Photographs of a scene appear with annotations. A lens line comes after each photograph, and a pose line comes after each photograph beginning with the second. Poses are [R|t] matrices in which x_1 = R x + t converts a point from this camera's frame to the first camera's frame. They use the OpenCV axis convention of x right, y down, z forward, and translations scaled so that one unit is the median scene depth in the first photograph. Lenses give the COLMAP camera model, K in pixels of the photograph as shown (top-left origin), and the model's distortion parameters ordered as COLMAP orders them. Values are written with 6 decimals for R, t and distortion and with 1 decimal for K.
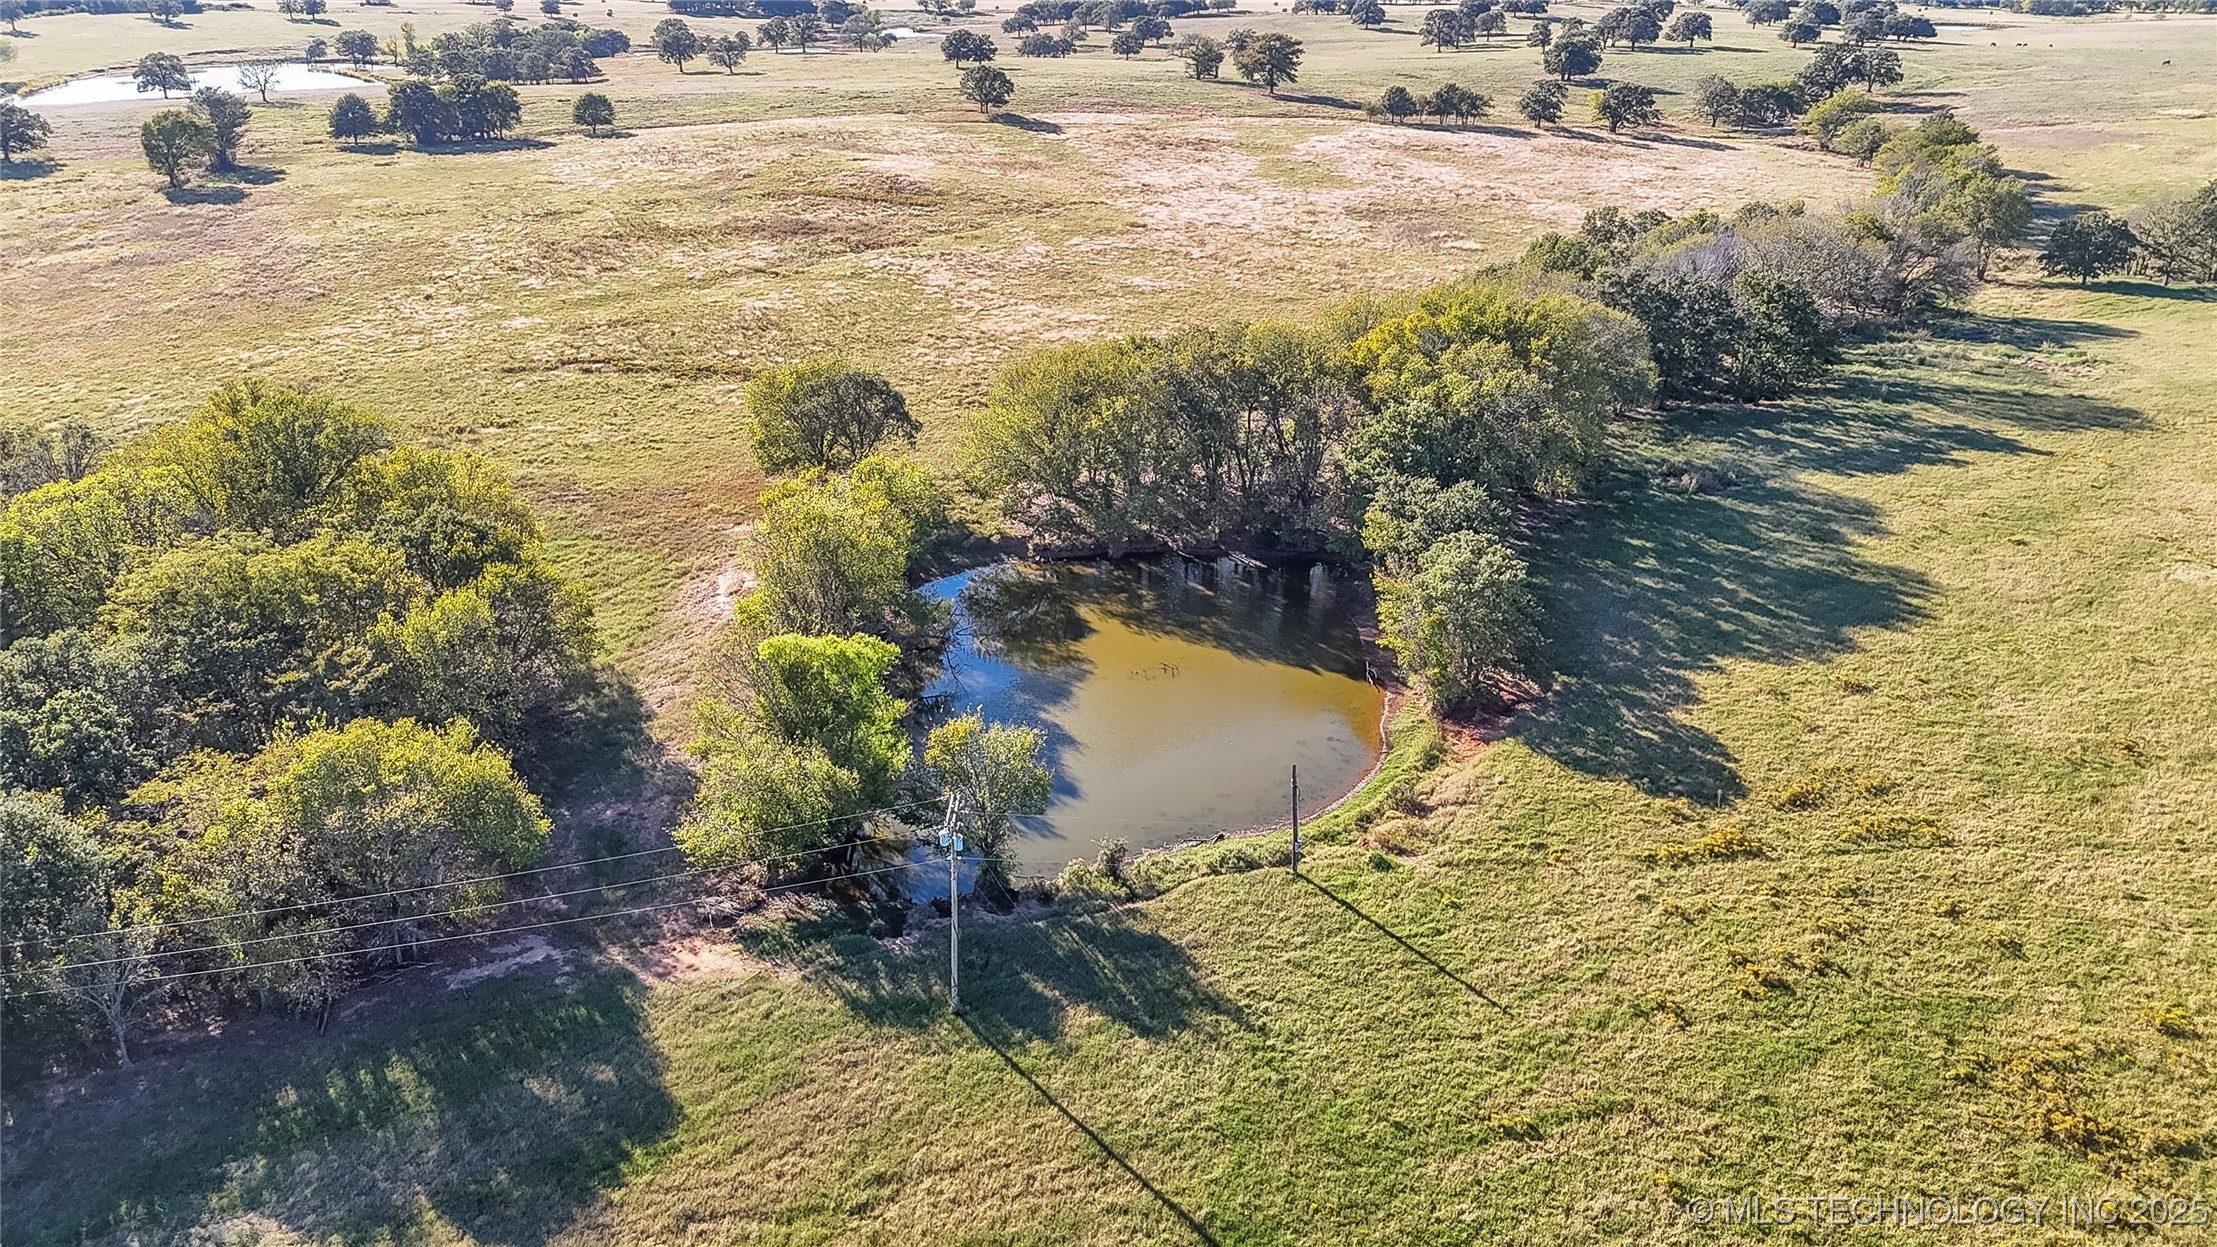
lens RADIAL K [[1591.5, 0, 1105.8], [0, 1591.5, 625.9], [0, 0, 1]] dist [0.078064, -0.053898]
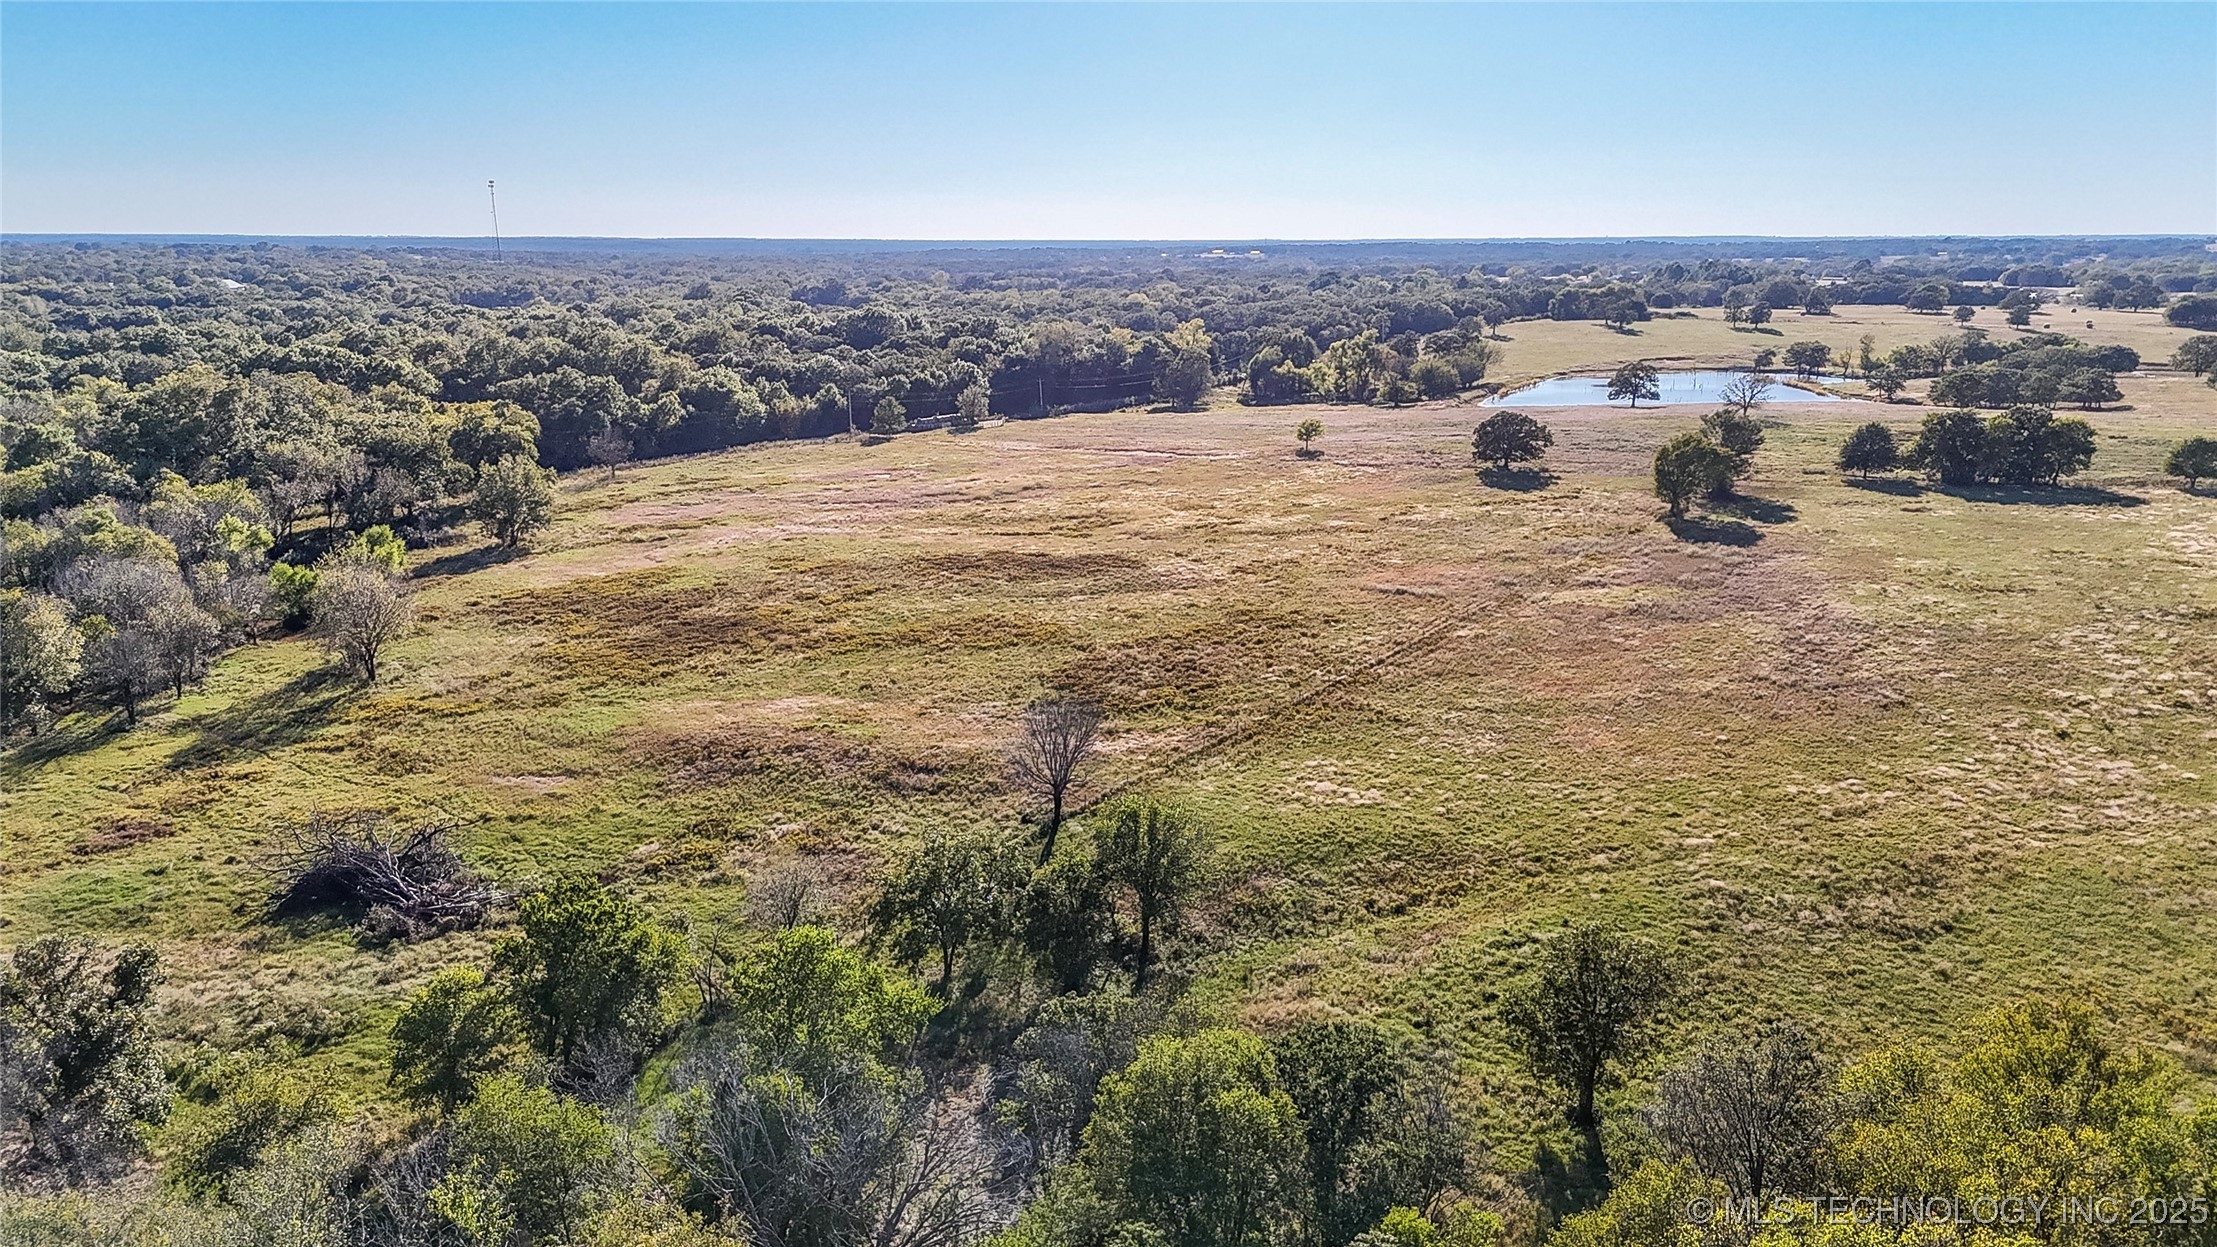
lens RADIAL K [[1591.5, 0, 1109.0], [0, 1591.5, 621.7], [0, 0, 1]] dist [0.078064, -0.053898]
pose [[0.723751, 0.157489, -0.671850, -0.186728], [-0.270664, 0.960378, -0.066450, -0.067938], [0.634764, 0.229939, 0.737701, 0.156060]]
